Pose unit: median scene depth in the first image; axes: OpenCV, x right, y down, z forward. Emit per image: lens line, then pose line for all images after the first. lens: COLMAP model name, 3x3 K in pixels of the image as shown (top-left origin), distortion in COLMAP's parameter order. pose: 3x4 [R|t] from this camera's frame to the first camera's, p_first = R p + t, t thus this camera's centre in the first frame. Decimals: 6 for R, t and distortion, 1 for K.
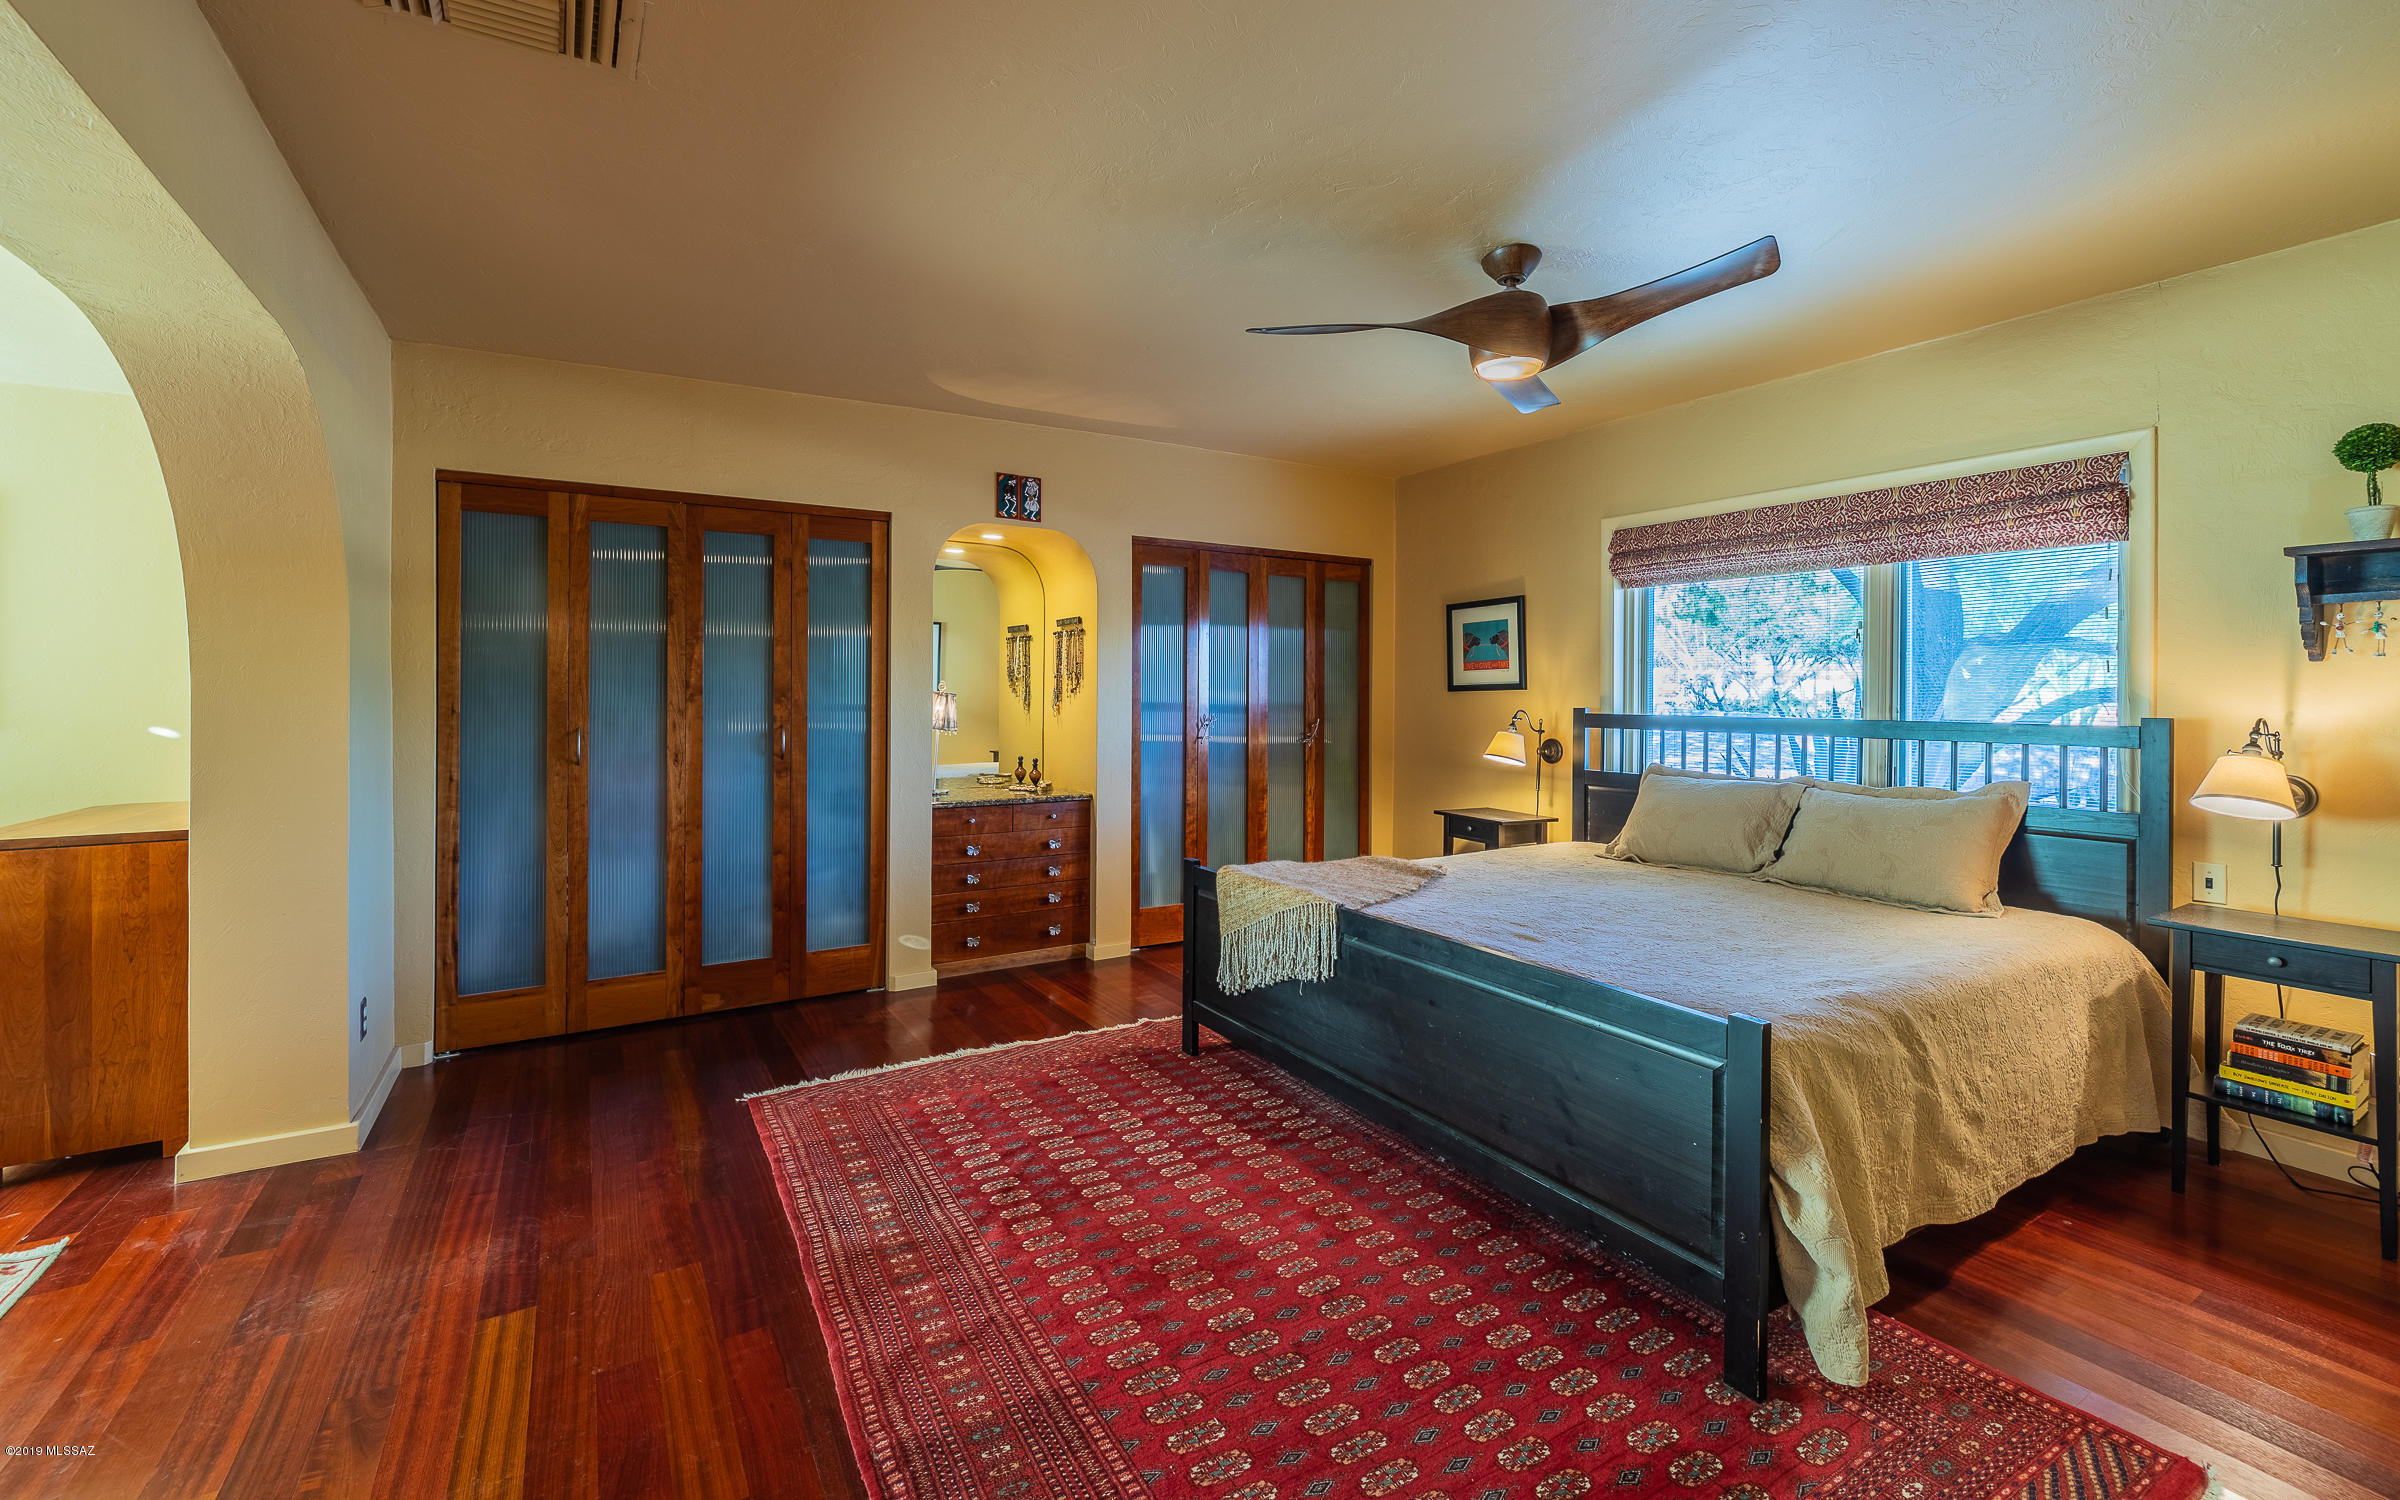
lens RADIAL K [[1006.1, 0, 1208.2], [0, 1006.1, 693.0], [0, 0, 1]] dist [0.002622, -0.000046]
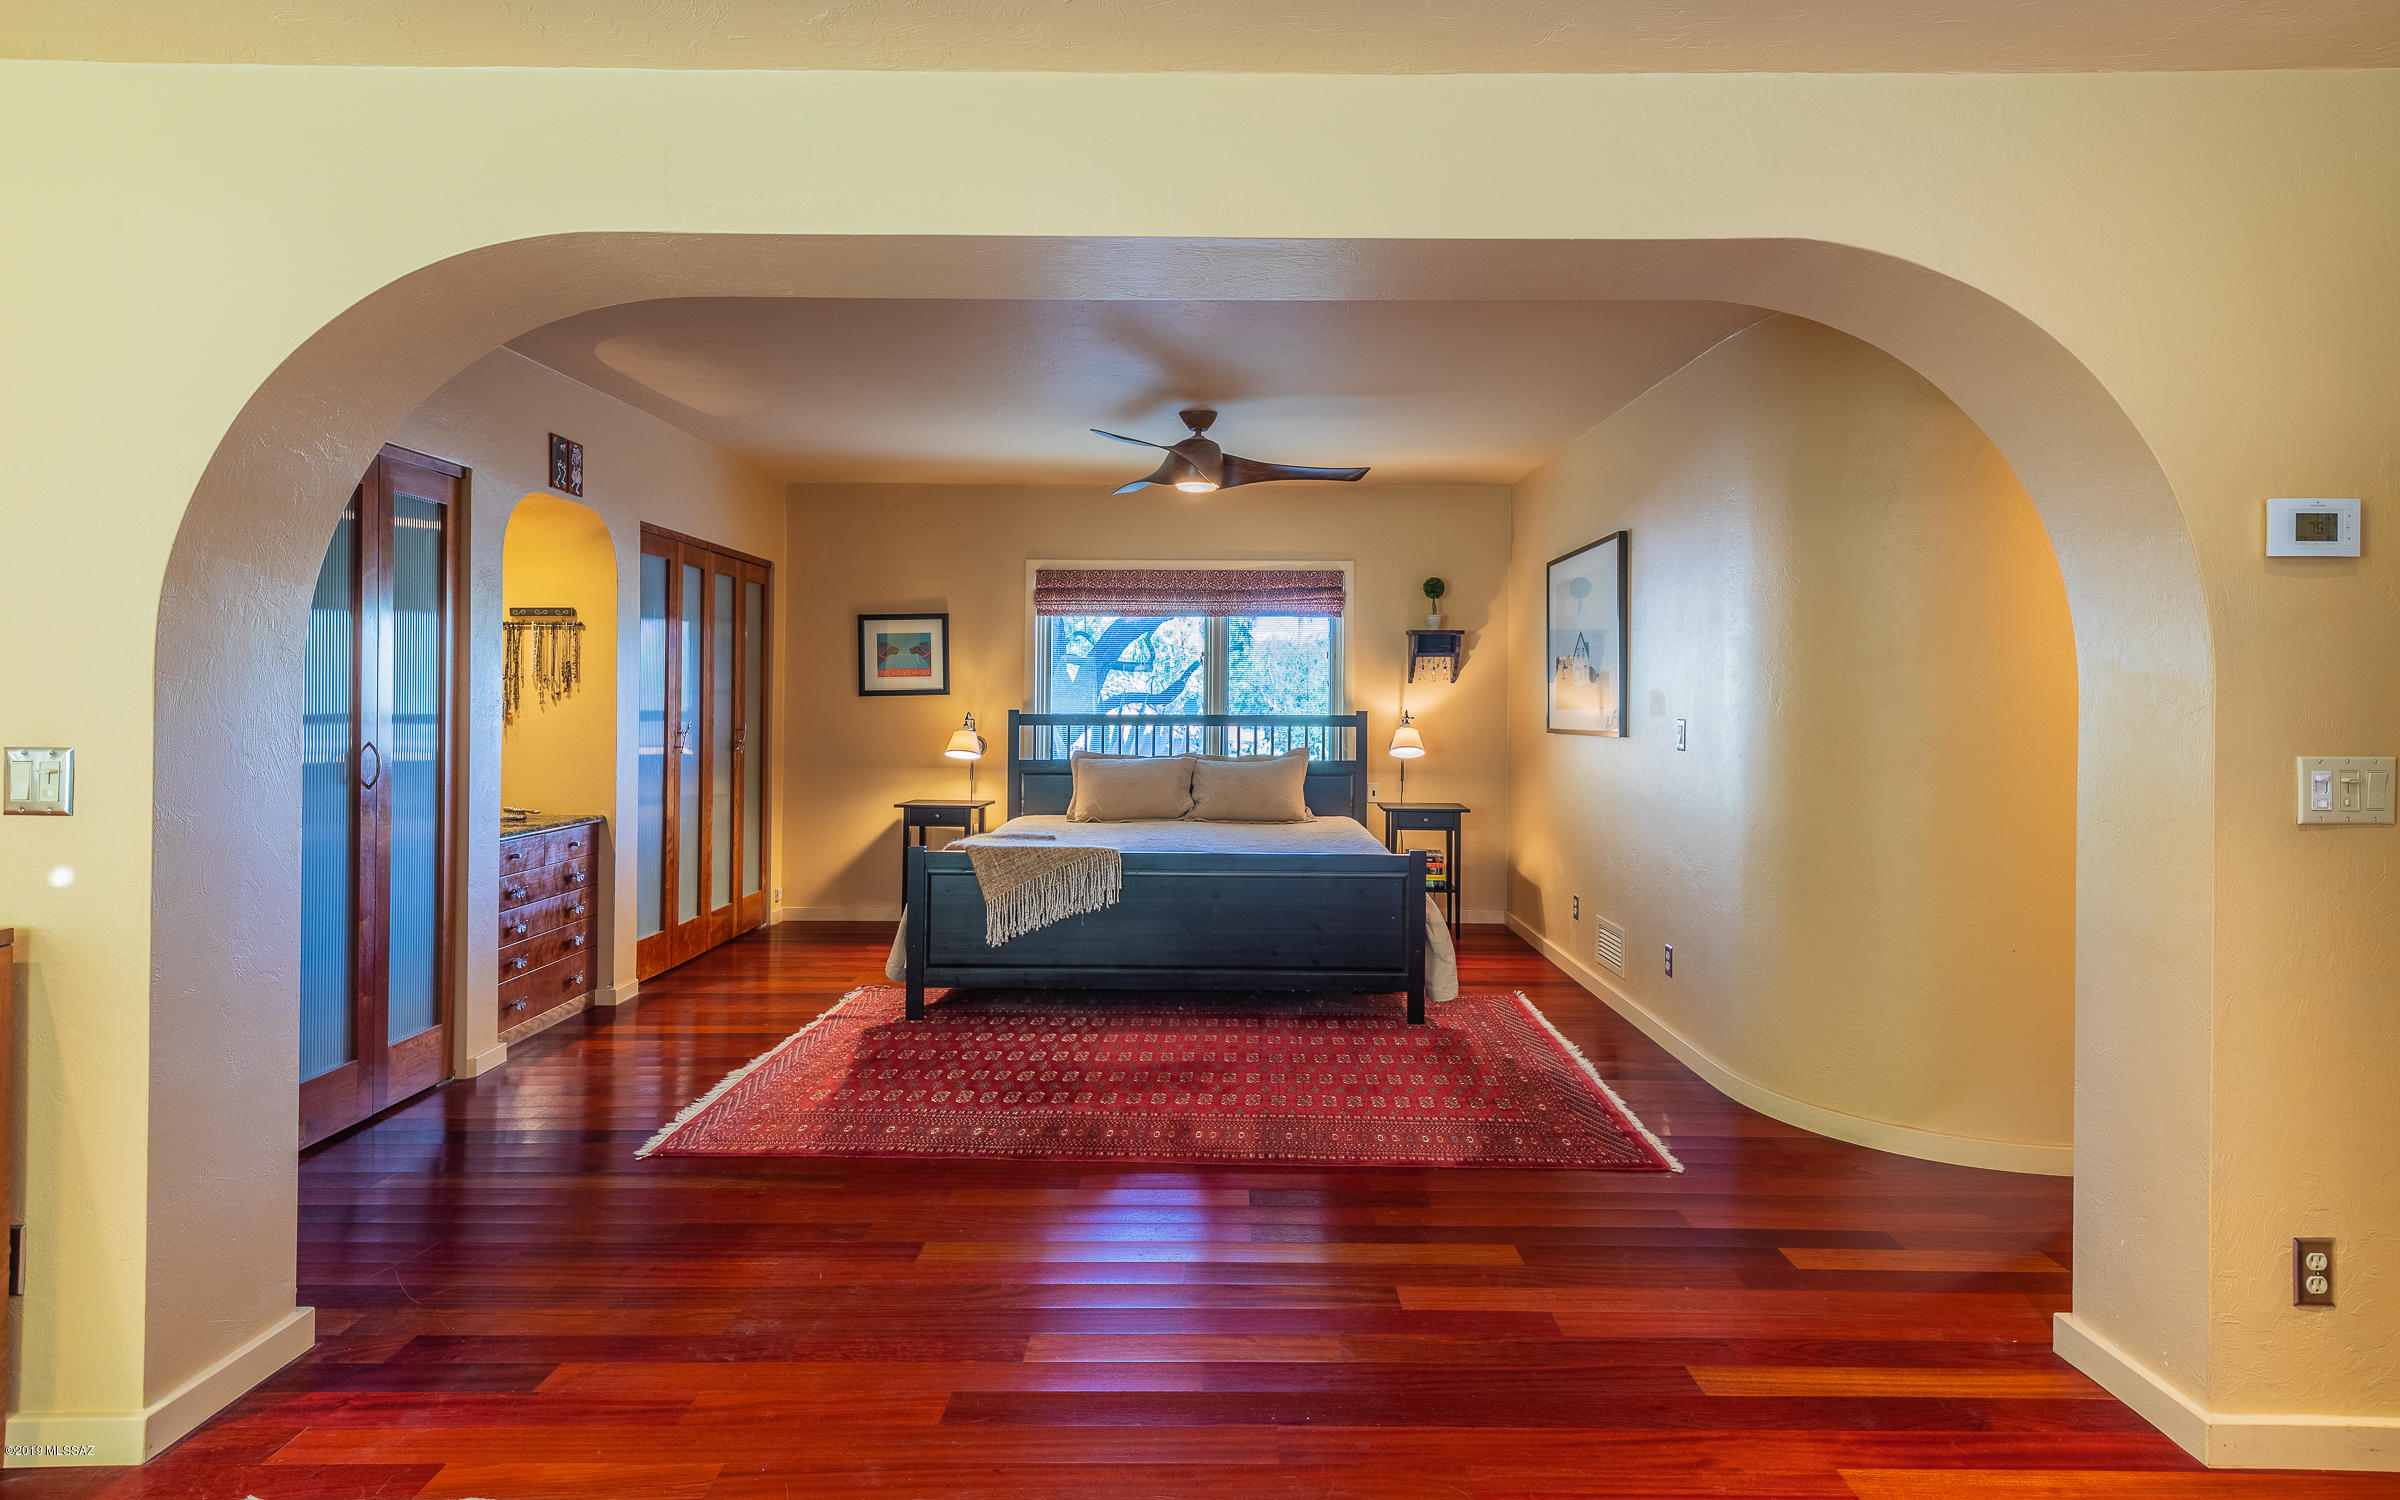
lens RADIAL K [[1194.4, 0, 1235.4], [0, 1194.4, 688.9], [0, 0, 1]] dist [-0.002108, 0.000072]
pose [[0.516988, 0.006266, 0.855969, -0.758619], [0.000513, 0.999971, -0.007630, 0.000642], [-0.855992, 0.004383, 0.516970, 0.005949]]
